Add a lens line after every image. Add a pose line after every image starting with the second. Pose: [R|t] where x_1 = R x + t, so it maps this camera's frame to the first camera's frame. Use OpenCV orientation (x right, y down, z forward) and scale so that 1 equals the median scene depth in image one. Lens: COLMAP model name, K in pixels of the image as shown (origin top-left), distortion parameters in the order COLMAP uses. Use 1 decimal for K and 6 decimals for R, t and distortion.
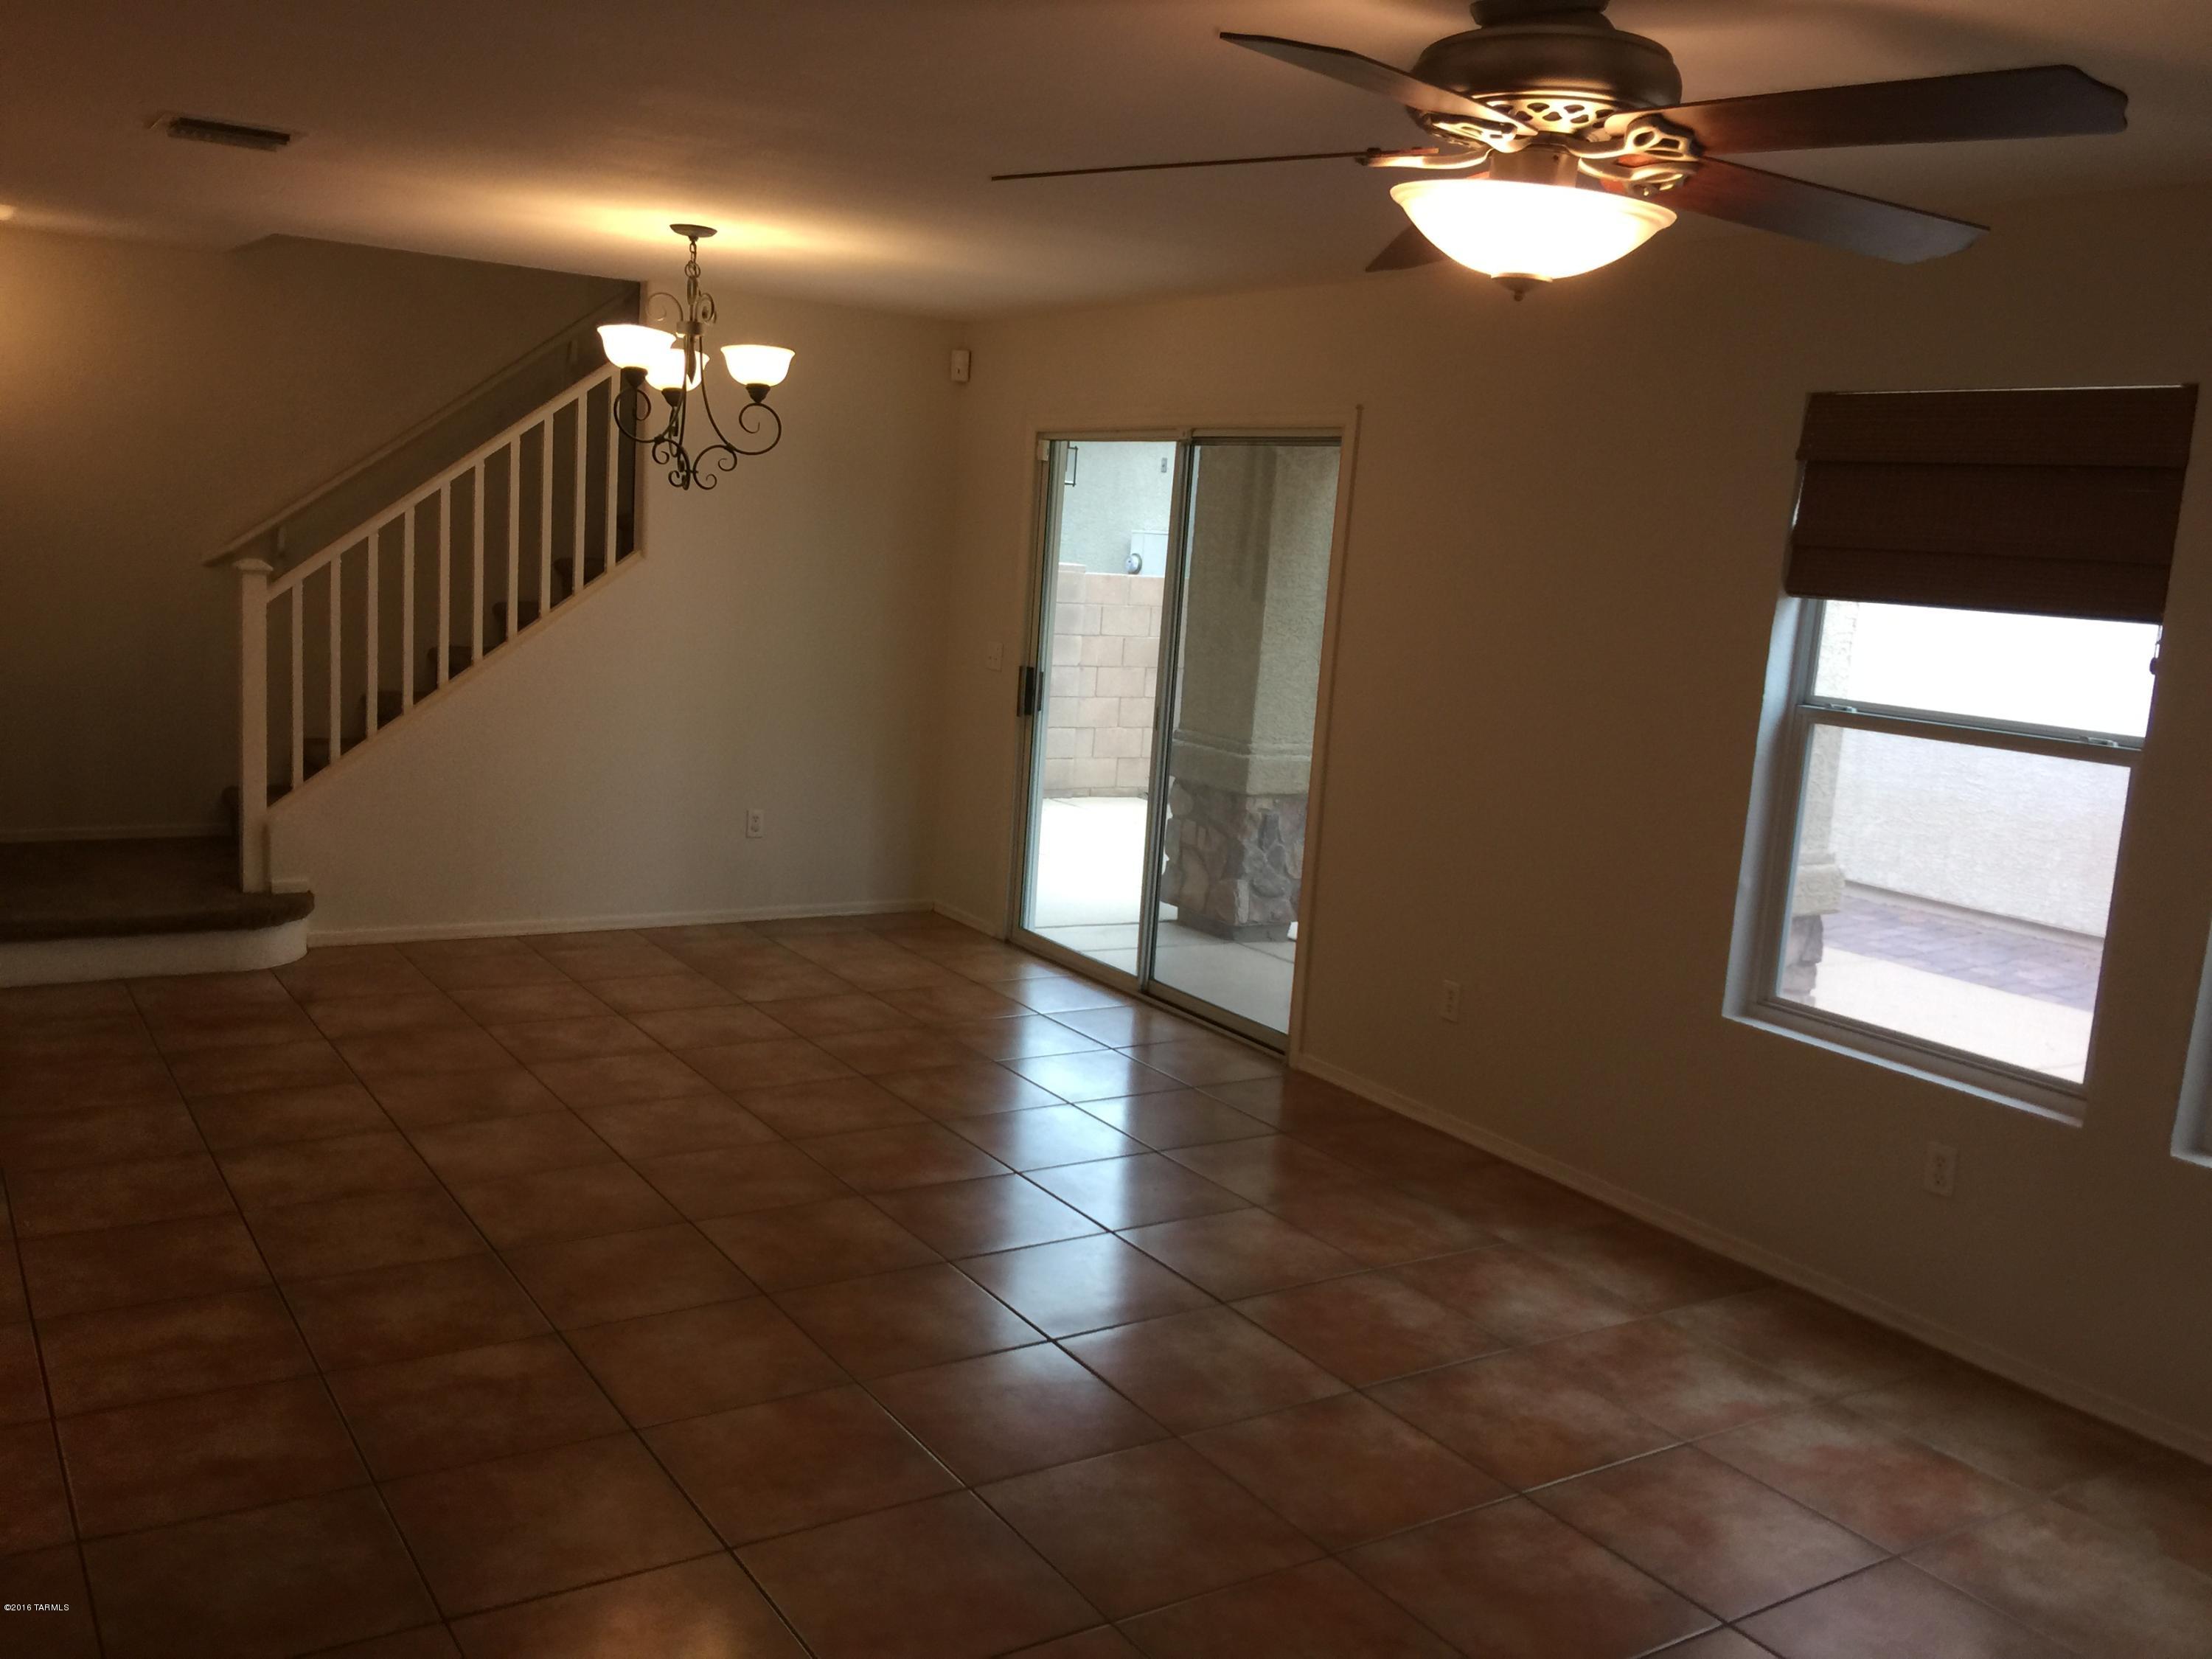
lens RADIAL K [[1861.9, 0, 1050.7], [0, 1861.9, 851.9], [0, 0, 1]] dist [0.098626, -0.179190]
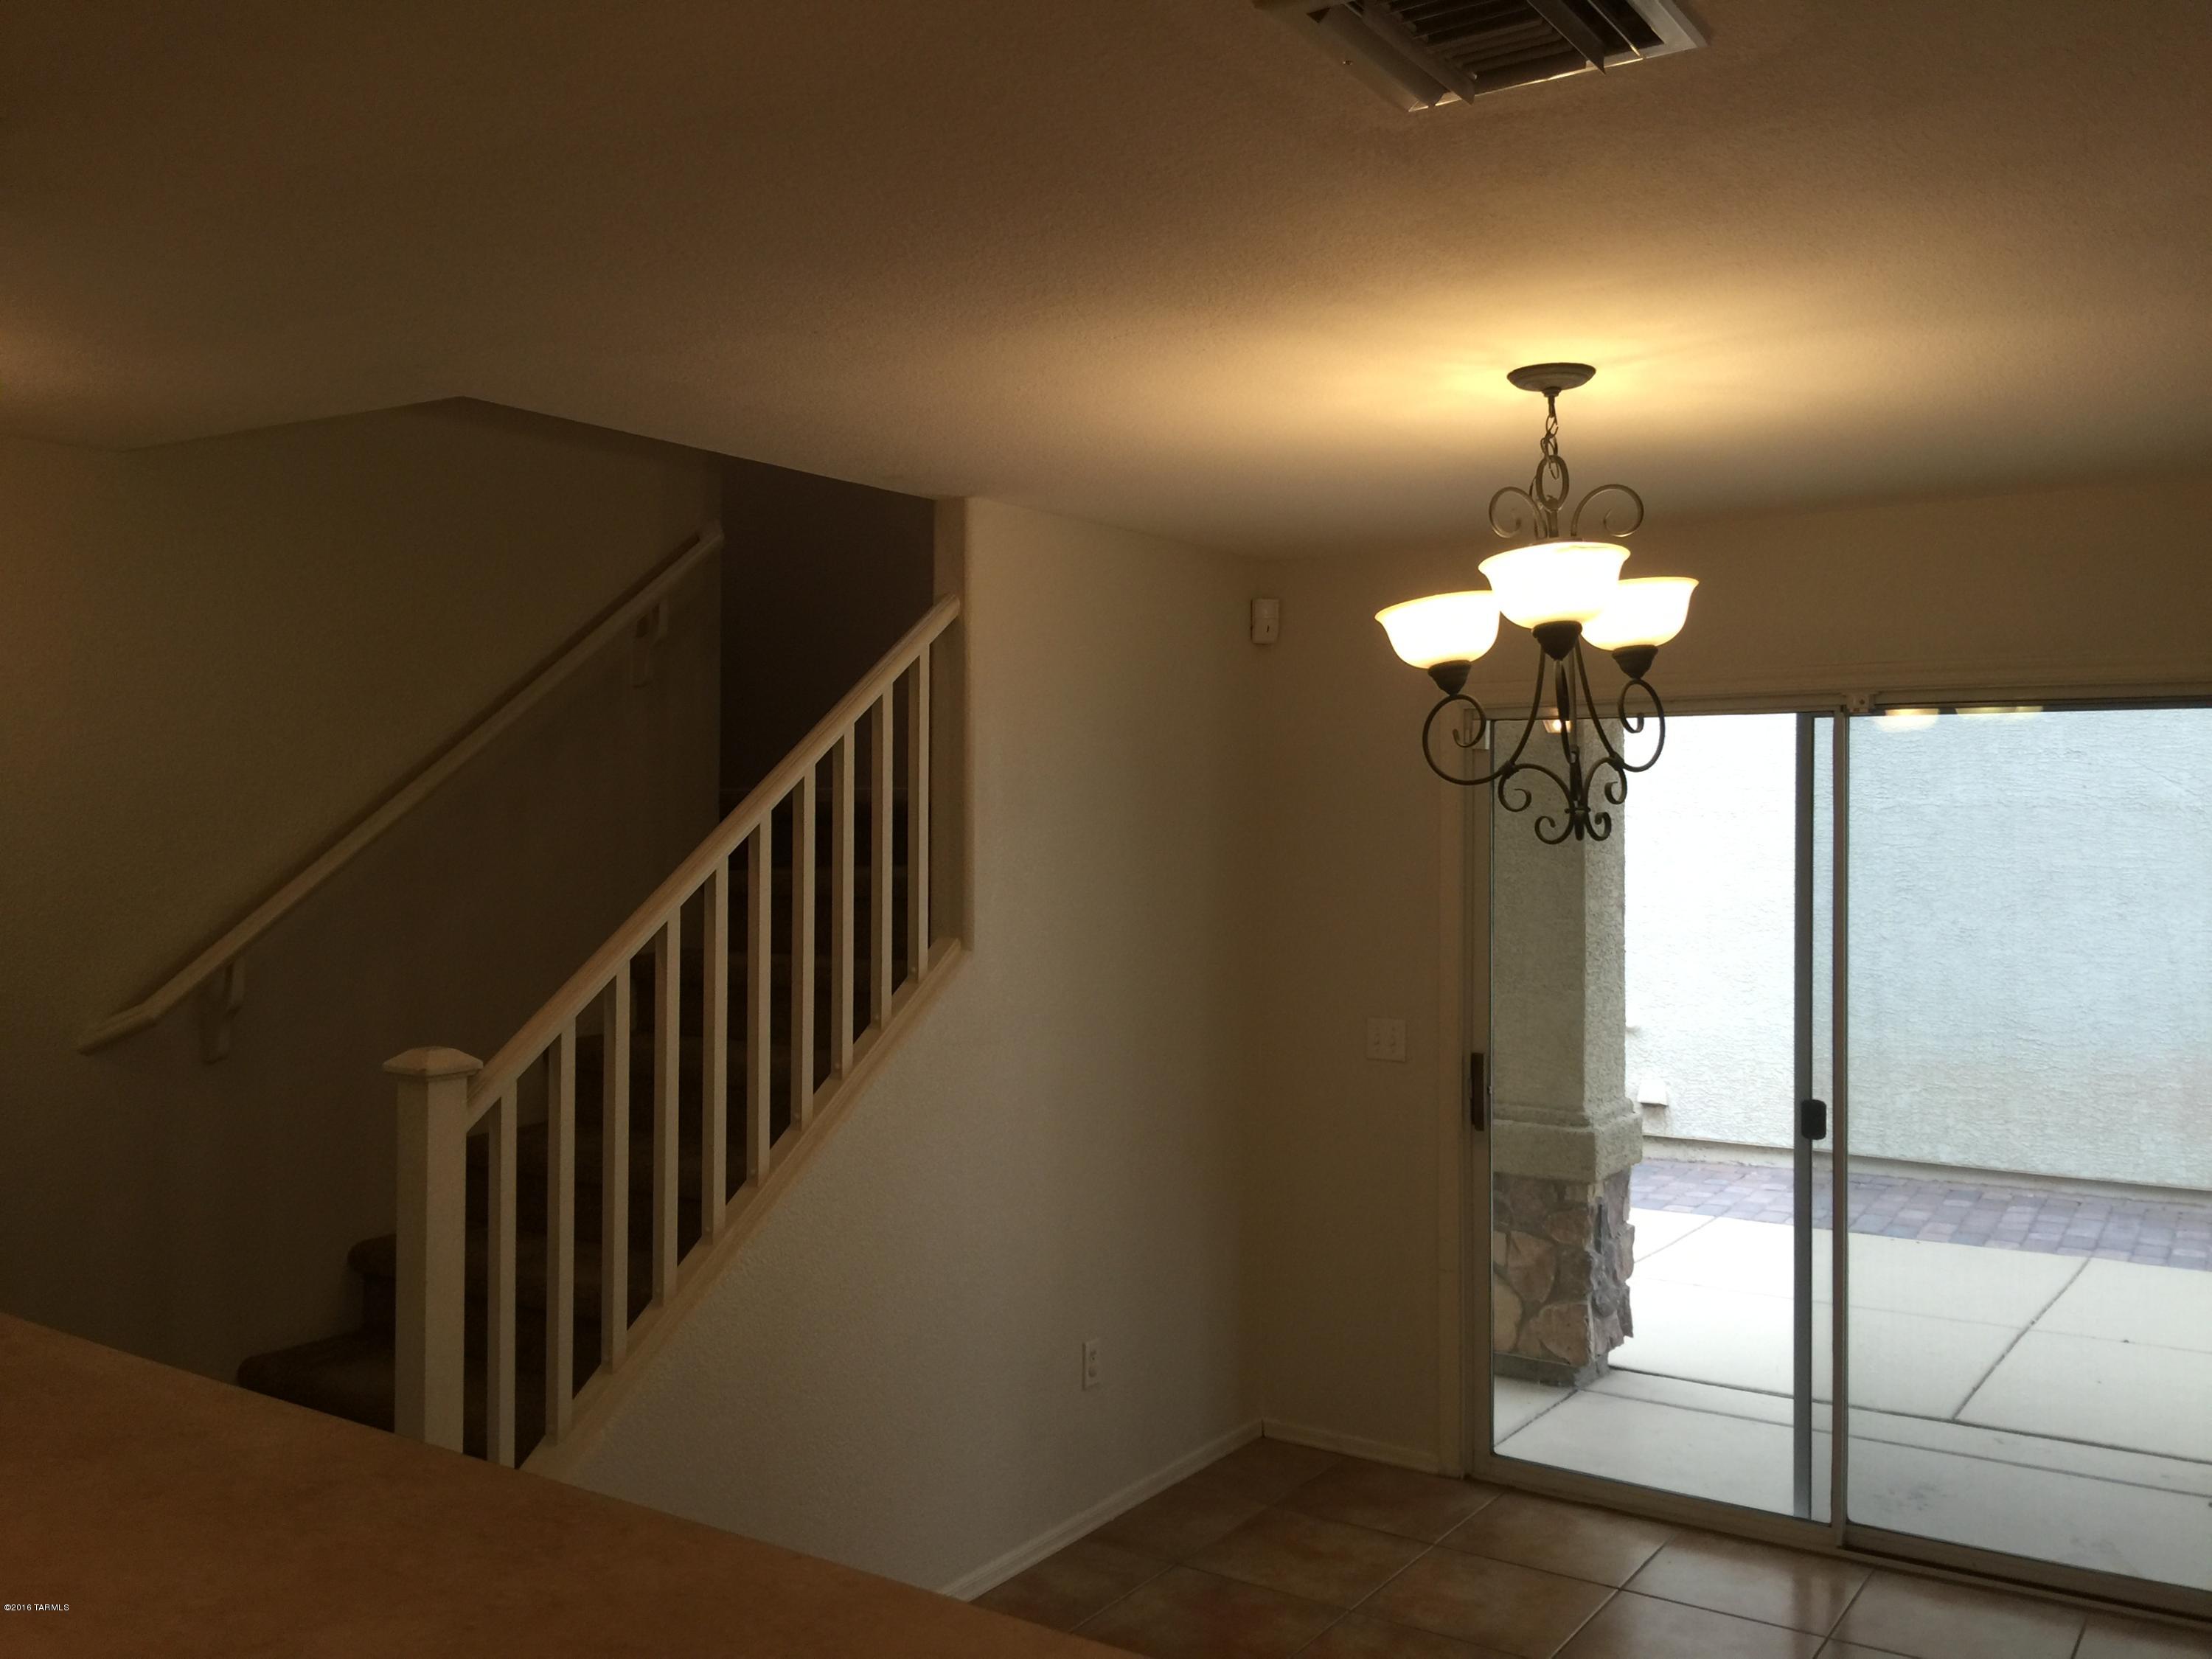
lens RADIAL K [[1890.0, 0, 1093.1], [0, 1890.0, 824.0], [0, 0, 1]] dist [0.066486, -0.117672]
pose [[0.910223, -0.069972, 0.408164, -0.360230], [0.131148, 0.983596, -0.123848, -0.100639], [-0.392802, 0.166259, 0.904469, 0.379592]]
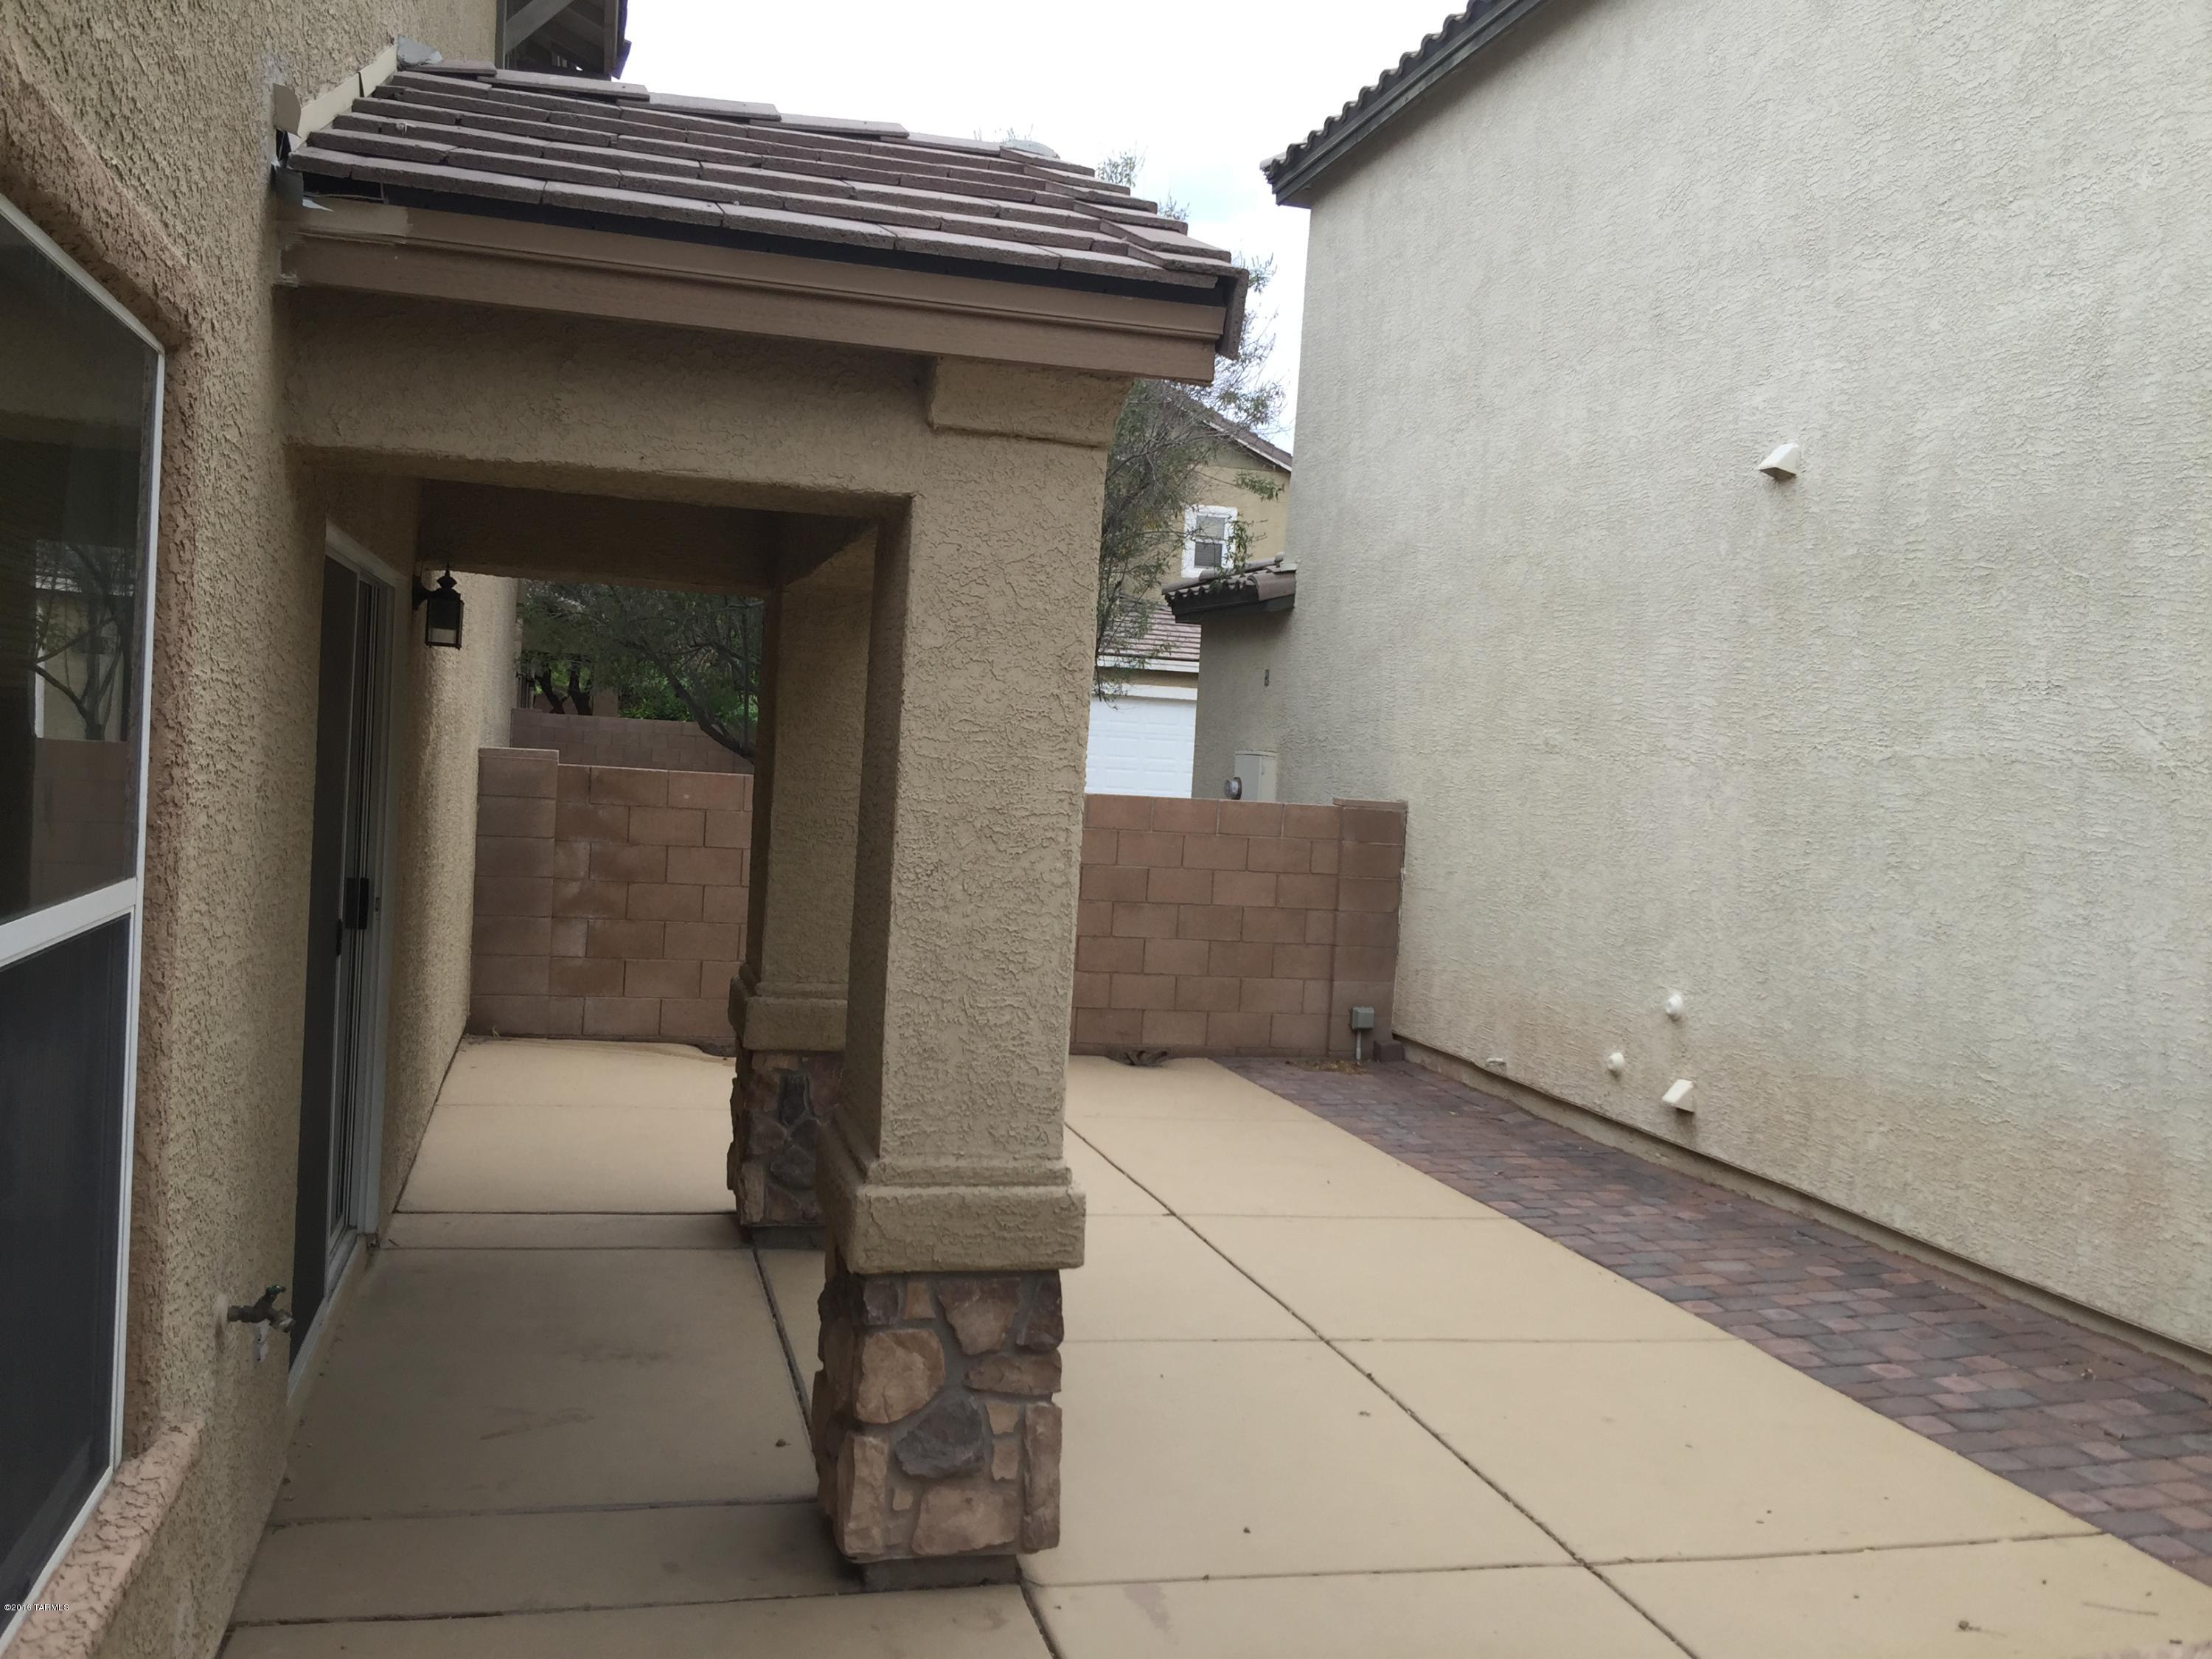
lens RADIAL K [[1882.4, 0, 1098.0], [0, 1882.4, 818.0], [0, 0, 1]] dist [0.071478, -0.115654]
pose [[0.957329, 0.000039, -0.289000, 0.457052], [-0.044712, 0.987979, -0.147981, -0.016246], [0.285520, 0.154588, 0.945823, 0.299079]]
